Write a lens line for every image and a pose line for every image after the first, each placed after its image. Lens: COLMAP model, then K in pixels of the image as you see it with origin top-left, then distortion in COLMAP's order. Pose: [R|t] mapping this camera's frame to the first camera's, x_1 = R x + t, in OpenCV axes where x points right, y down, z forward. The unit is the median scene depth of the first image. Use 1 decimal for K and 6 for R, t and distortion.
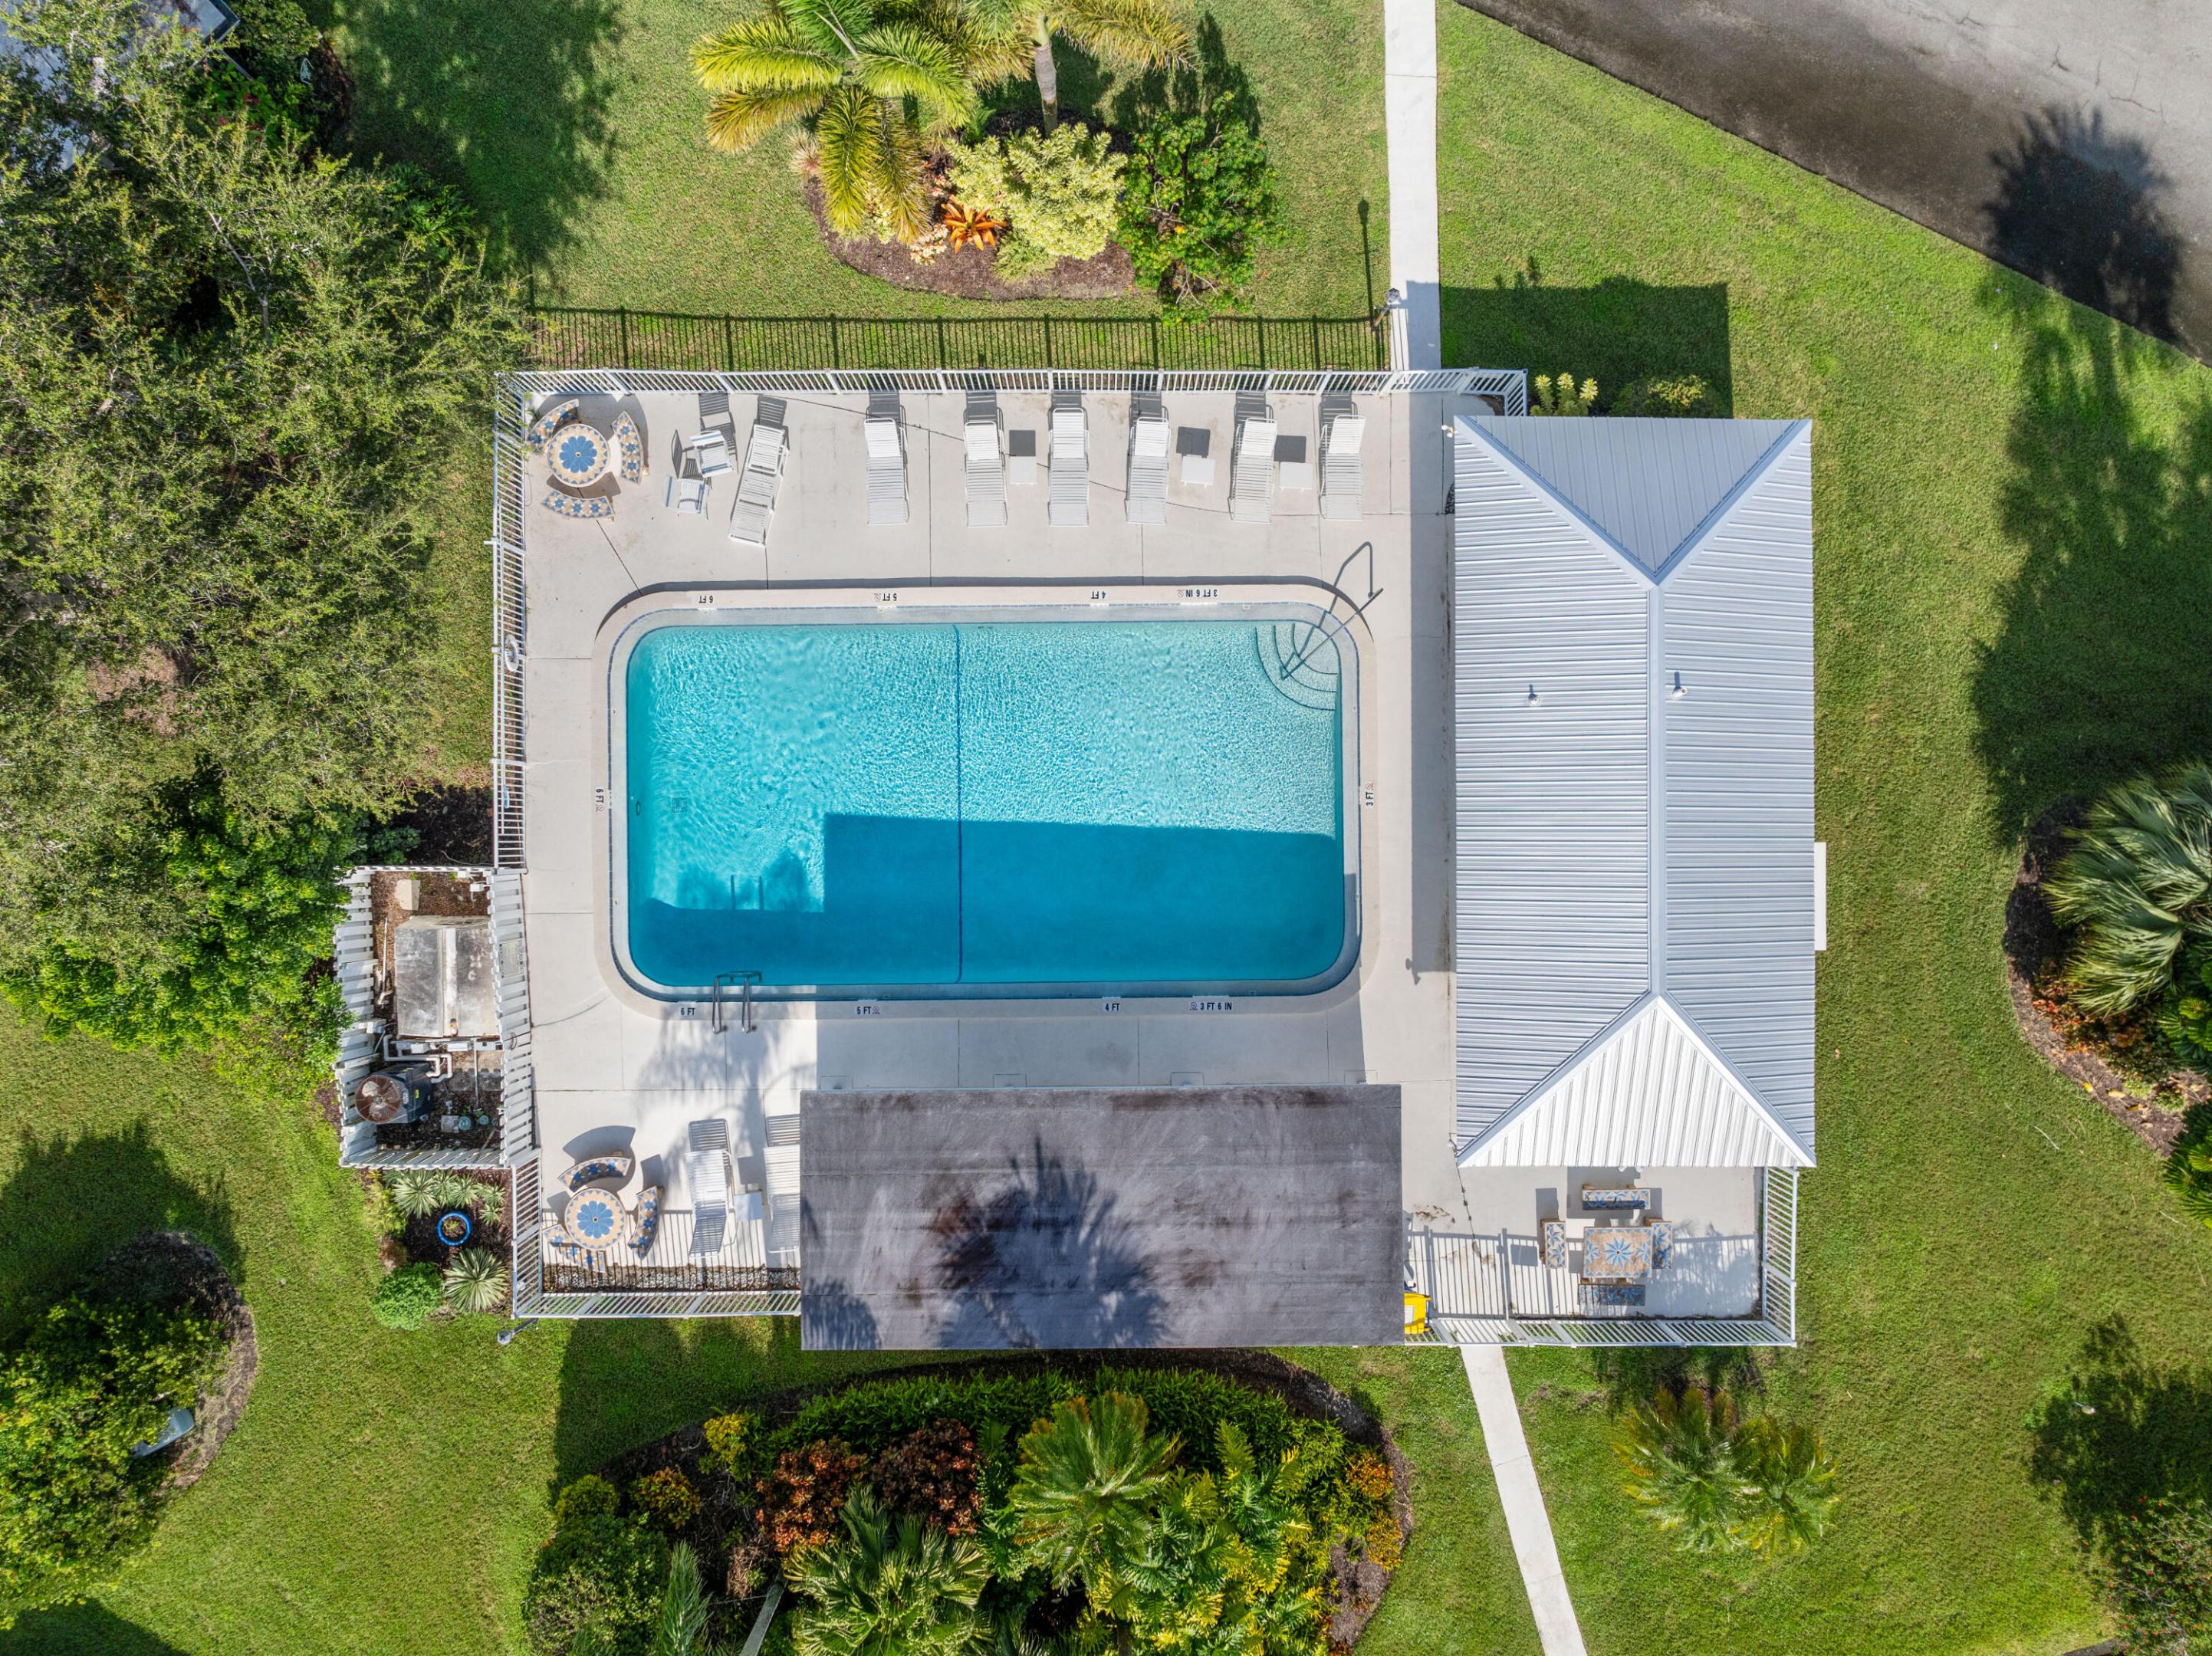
lens RADIAL K [[1527.2, 0, 1106.0], [0, 1527.2, 828.0], [0, 0, 1]] dist [-0.003736, -0.001667]
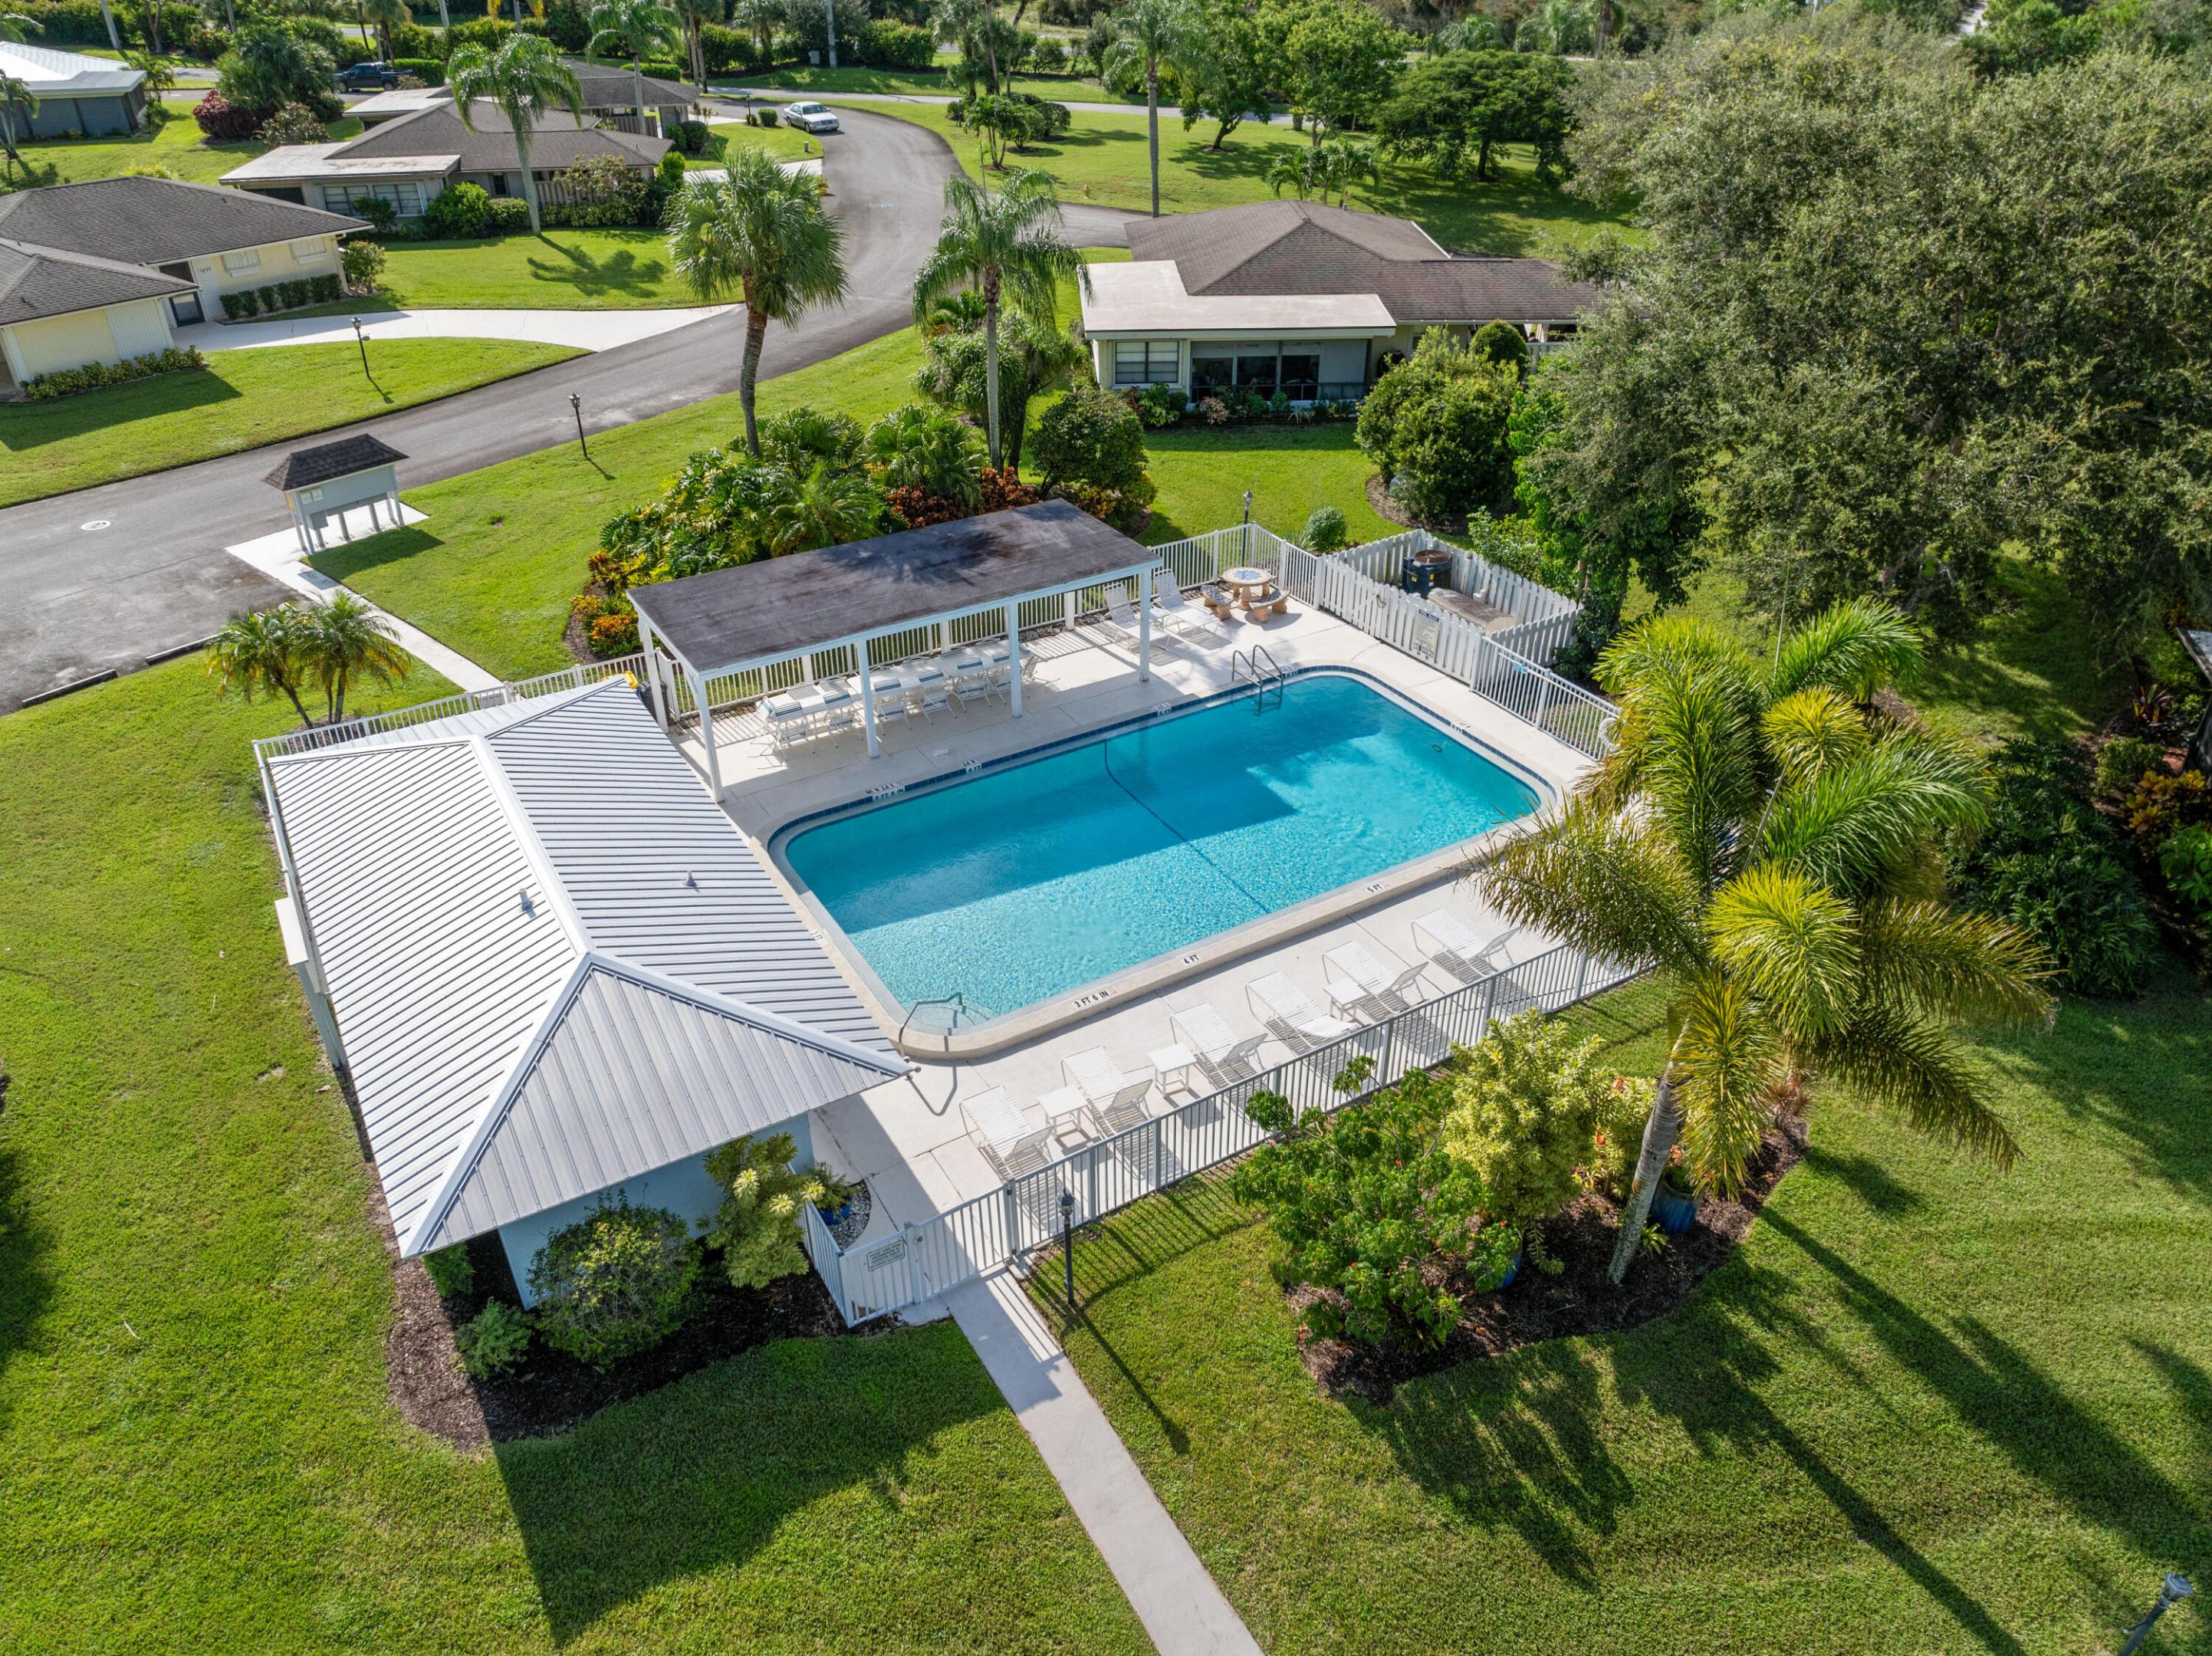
lens RADIAL K [[1527.2, 0, 1106.0], [0, 1527.2, 828.0], [0, 0, 1]] dist [-0.003736, -0.001667]
pose [[-0.858263, 0.283329, -0.427912, 0.388554], [-0.513016, -0.450696, 0.730539, -0.730780], [0.014124, 0.846521, 0.532168, 0.457125]]
